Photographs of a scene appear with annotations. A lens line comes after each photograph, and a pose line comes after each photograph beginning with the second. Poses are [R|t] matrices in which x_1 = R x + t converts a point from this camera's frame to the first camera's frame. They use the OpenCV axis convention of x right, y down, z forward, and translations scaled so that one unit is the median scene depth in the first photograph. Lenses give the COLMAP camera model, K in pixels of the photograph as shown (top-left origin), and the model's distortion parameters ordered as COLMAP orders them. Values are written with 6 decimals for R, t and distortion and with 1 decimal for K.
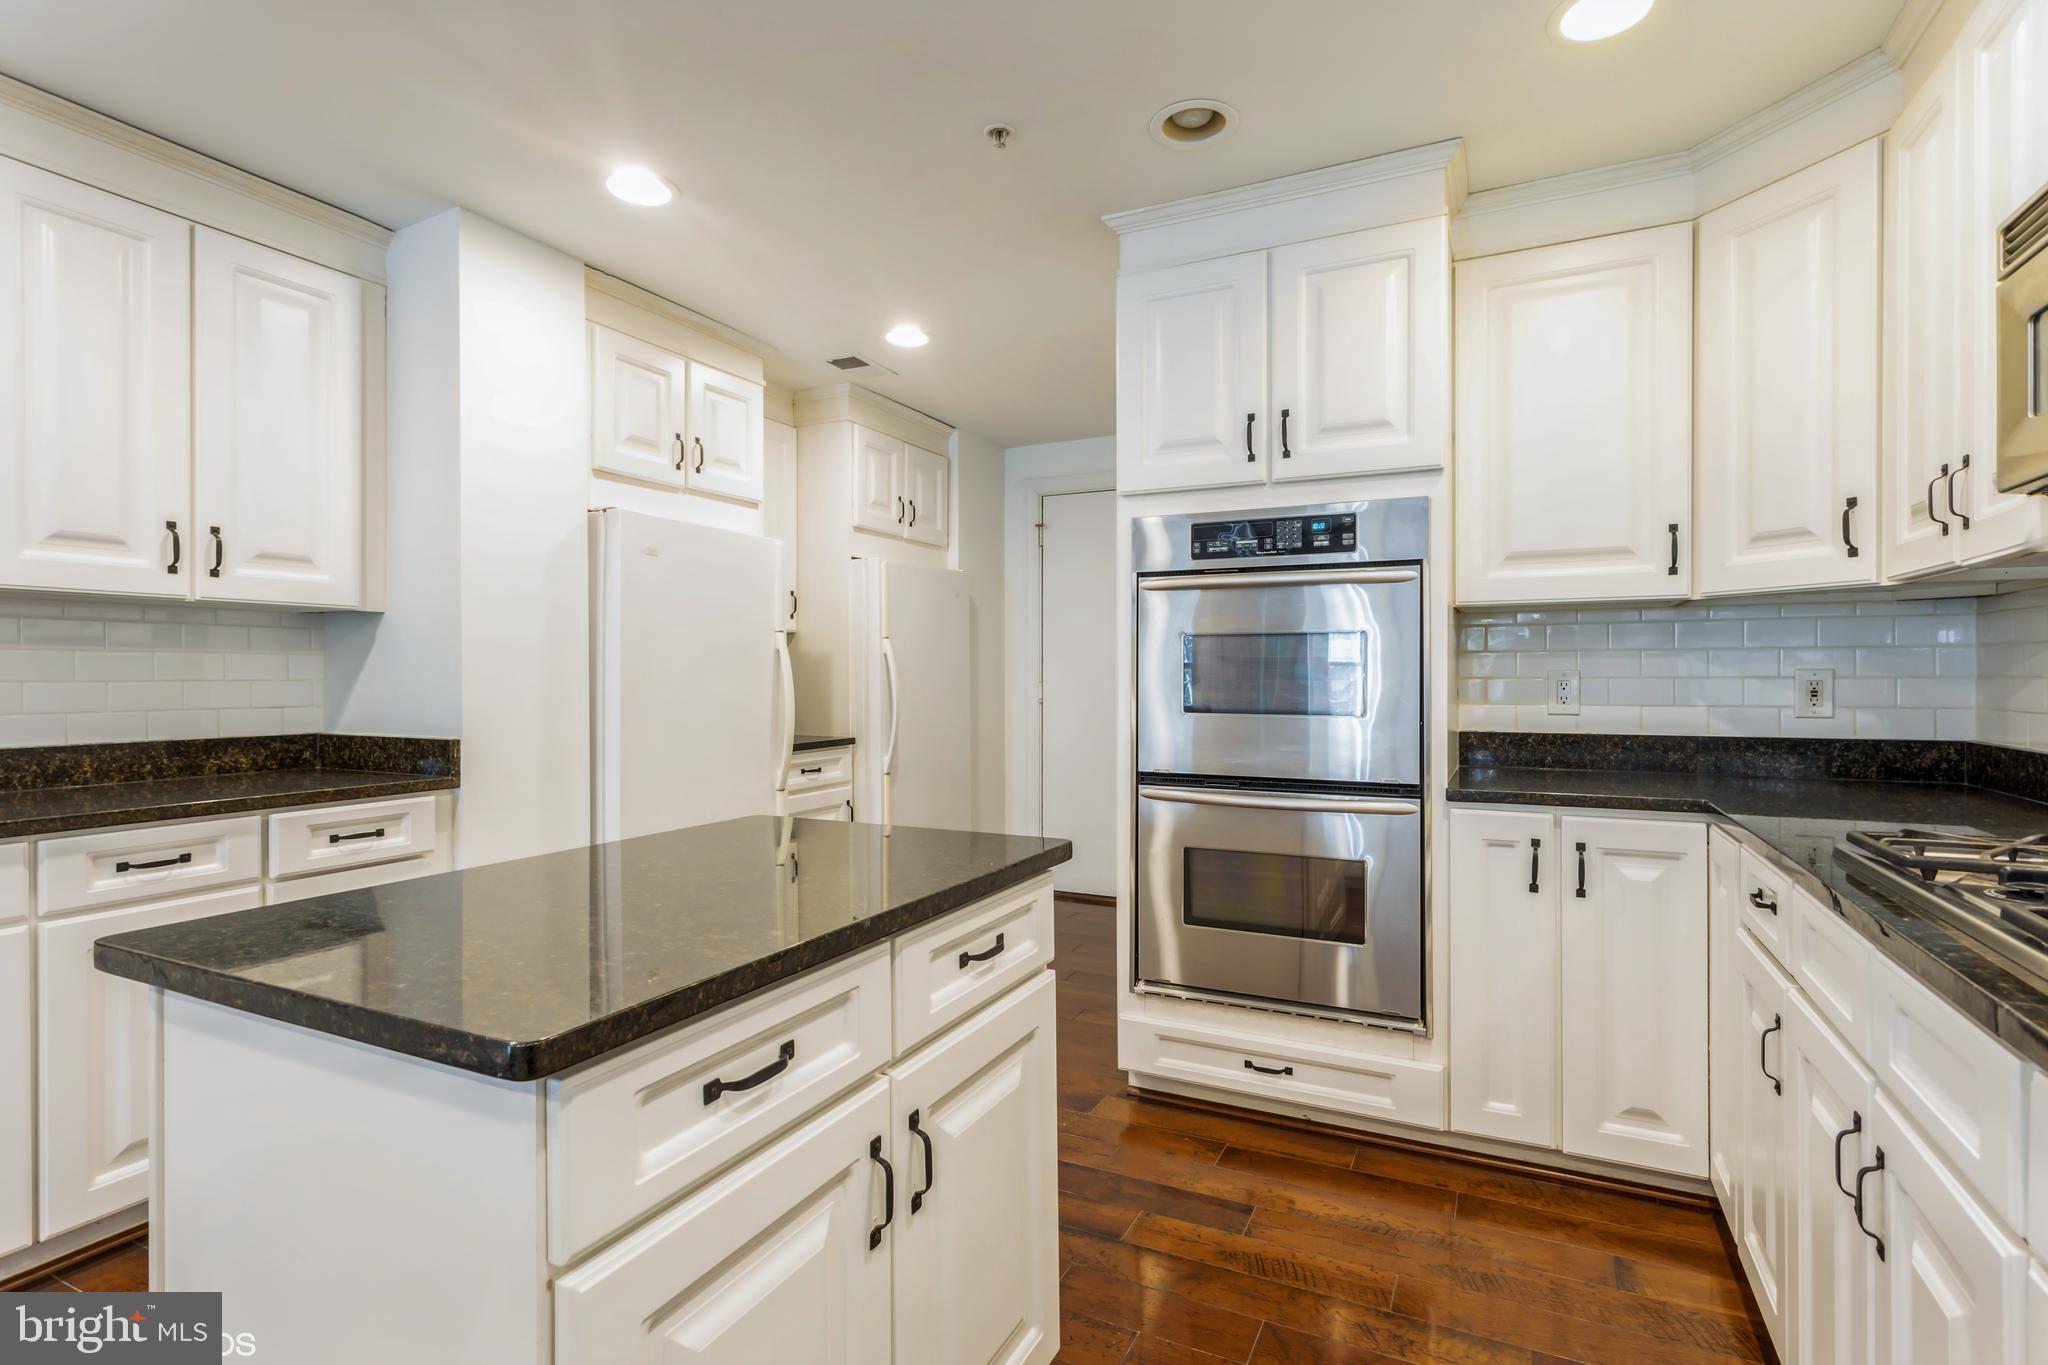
lens RADIAL K [[975.1, 0, 1036.6], [0, 975.1, 681.4], [0, 0, 1]] dist [-0.000975, 0.001933]
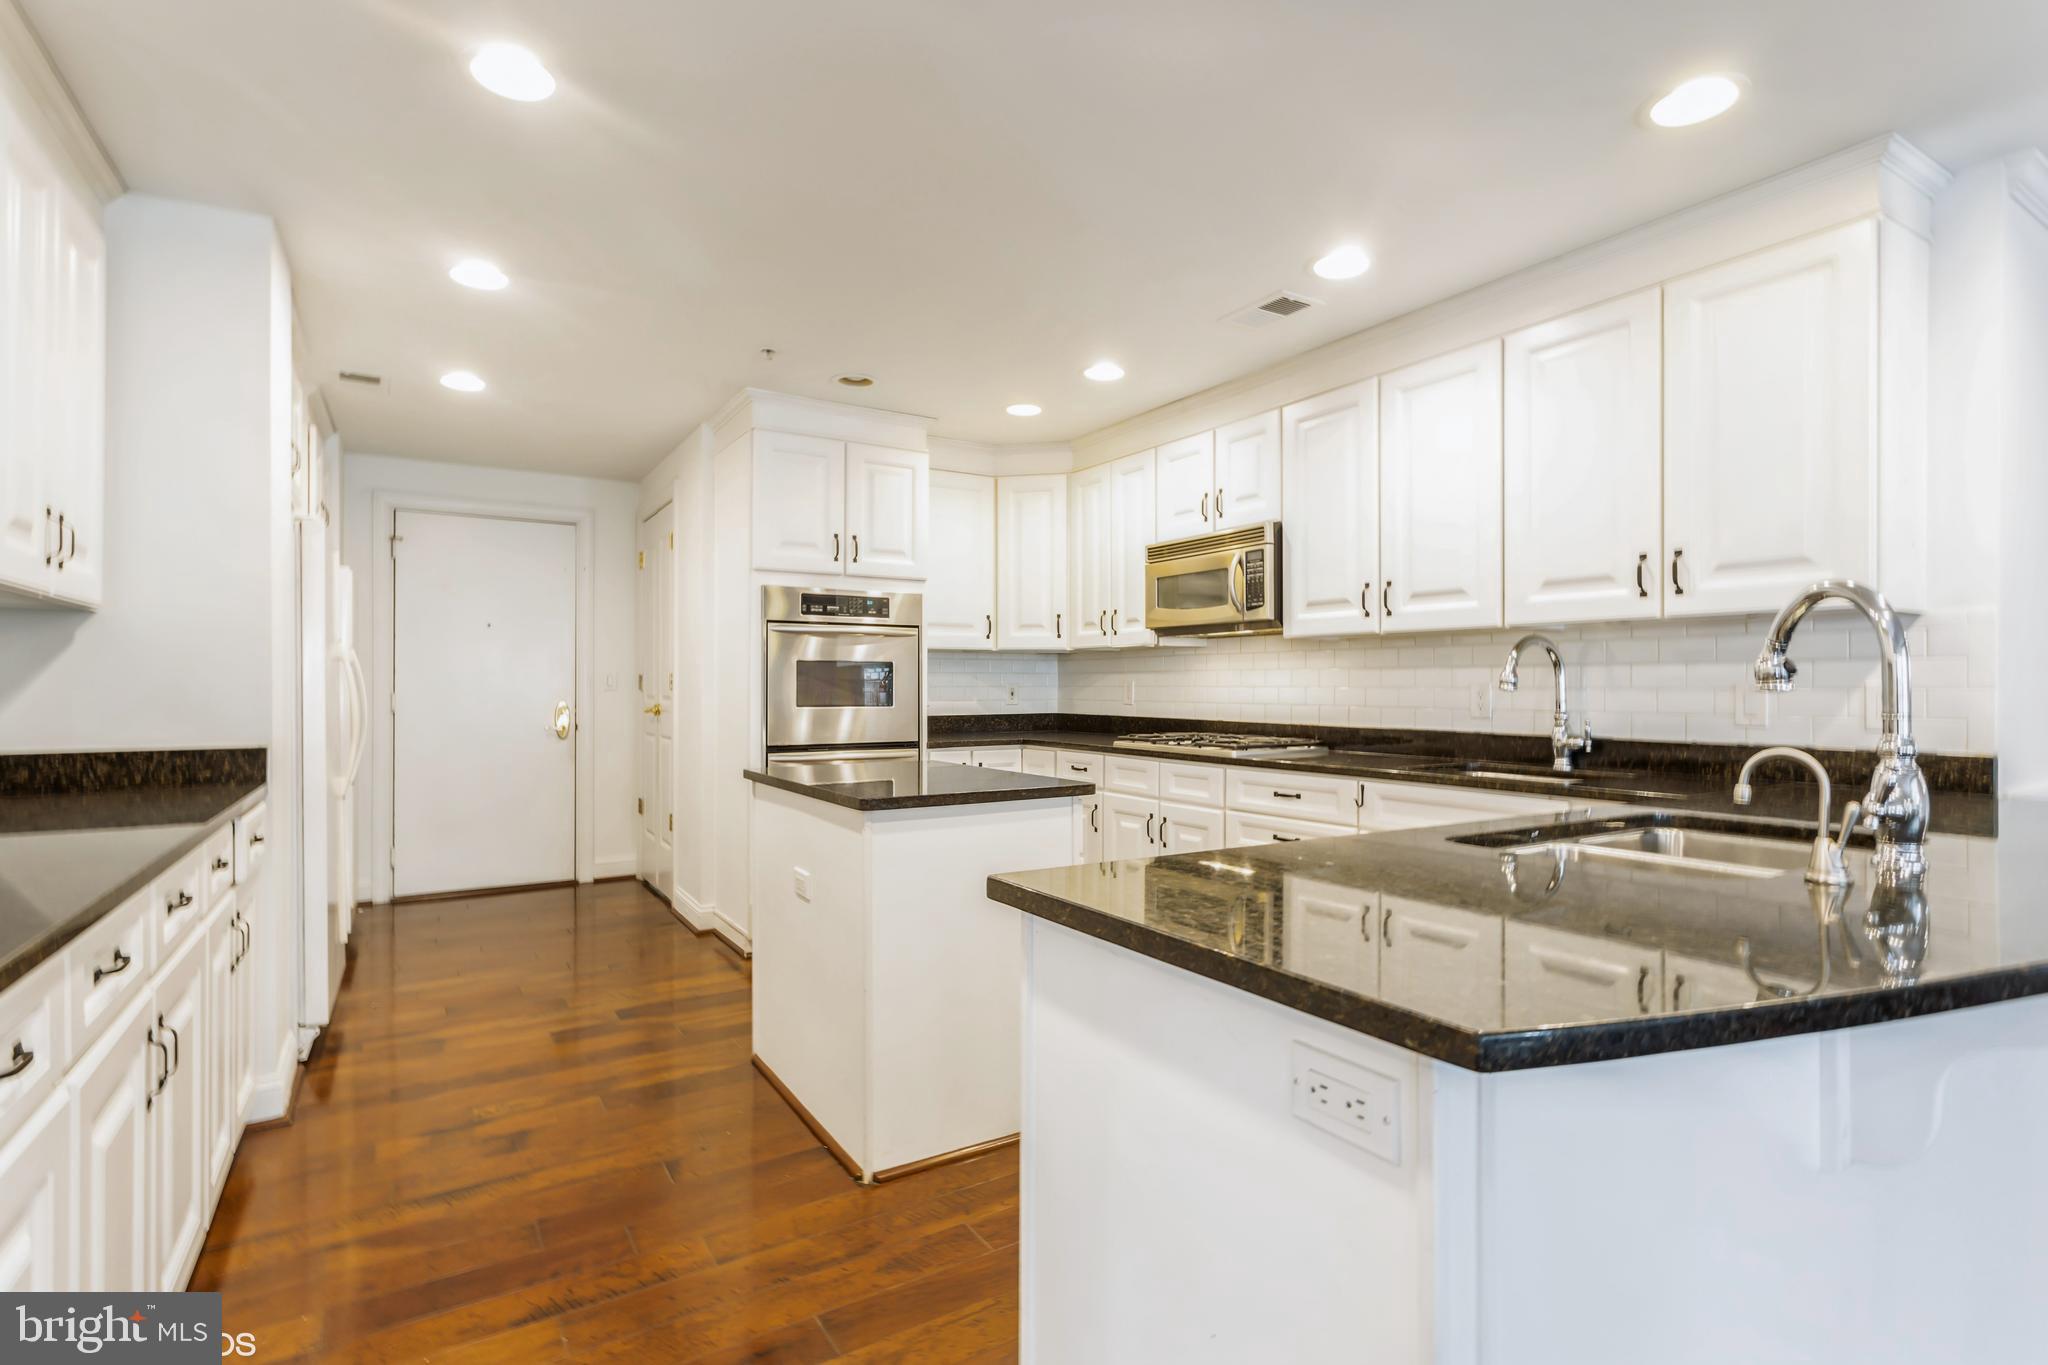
lens RADIAL K [[975.1, 0, 1026.1], [0, 975.1, 686.4], [0, 0, 1]] dist [-0.000975, 0.001933]
pose [[0.525899, 0.001524, 0.850546, -1.153797], [0.005137, 0.999974, -0.004968, 0.007377], [-0.850531, 0.006982, 0.525878, -0.209446]]
